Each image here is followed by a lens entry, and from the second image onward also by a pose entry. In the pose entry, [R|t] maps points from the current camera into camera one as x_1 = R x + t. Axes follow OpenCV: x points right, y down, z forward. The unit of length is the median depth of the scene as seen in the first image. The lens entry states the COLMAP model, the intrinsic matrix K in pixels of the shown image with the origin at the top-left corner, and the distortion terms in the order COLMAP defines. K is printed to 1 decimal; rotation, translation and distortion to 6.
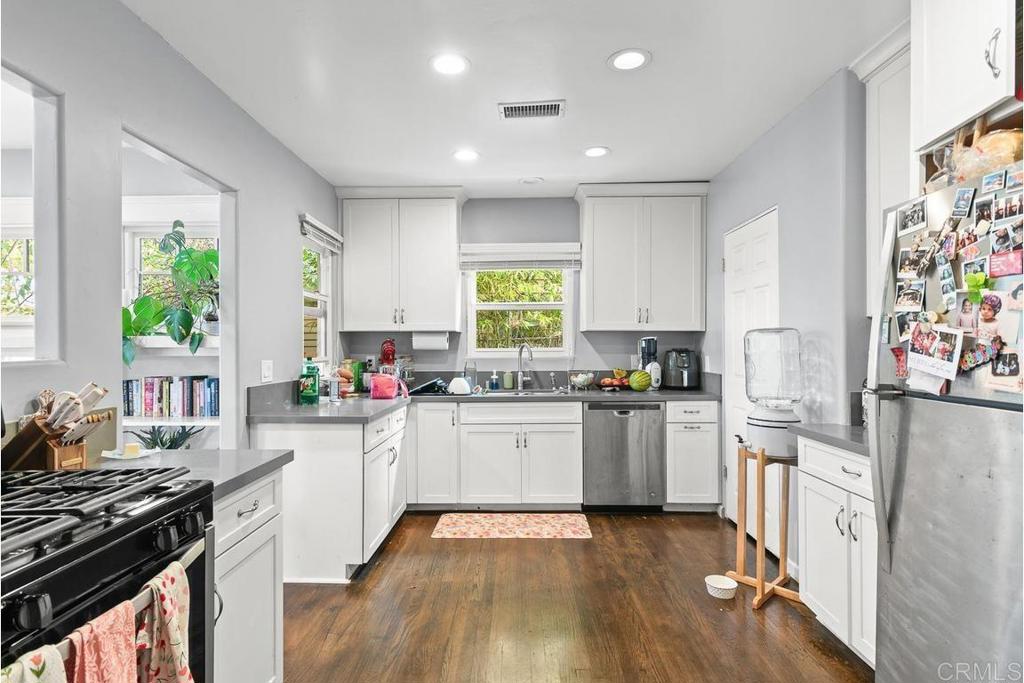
lens RADIAL K [[527.4, 0, 512.0], [0, 527.4, 341.5], [0, 0, 1]] dist [0.005928, 0.000498]
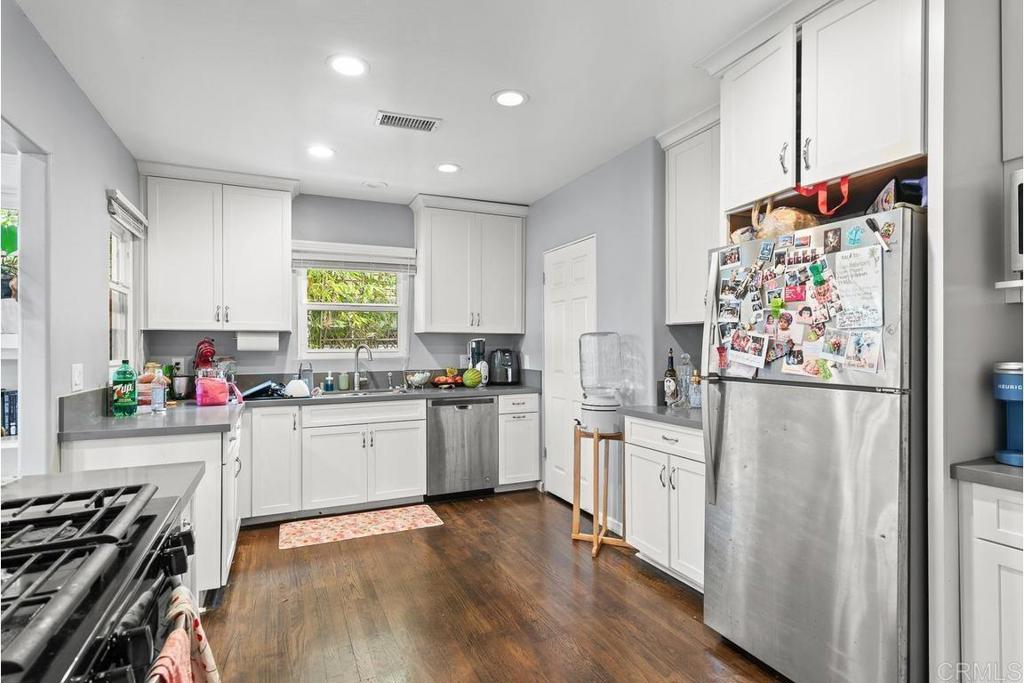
lens RADIAL K [[510.4, 0, 512.0], [0, 510.4, 341.5], [0, 0, 1]] dist [0.005468, 0.000246]
pose [[0.905121, 0.003788, 0.425138, -0.162891], [-0.002587, 0.999991, -0.003402, 0.001259], [-0.425147, 0.001979, 0.905122, -0.006893]]
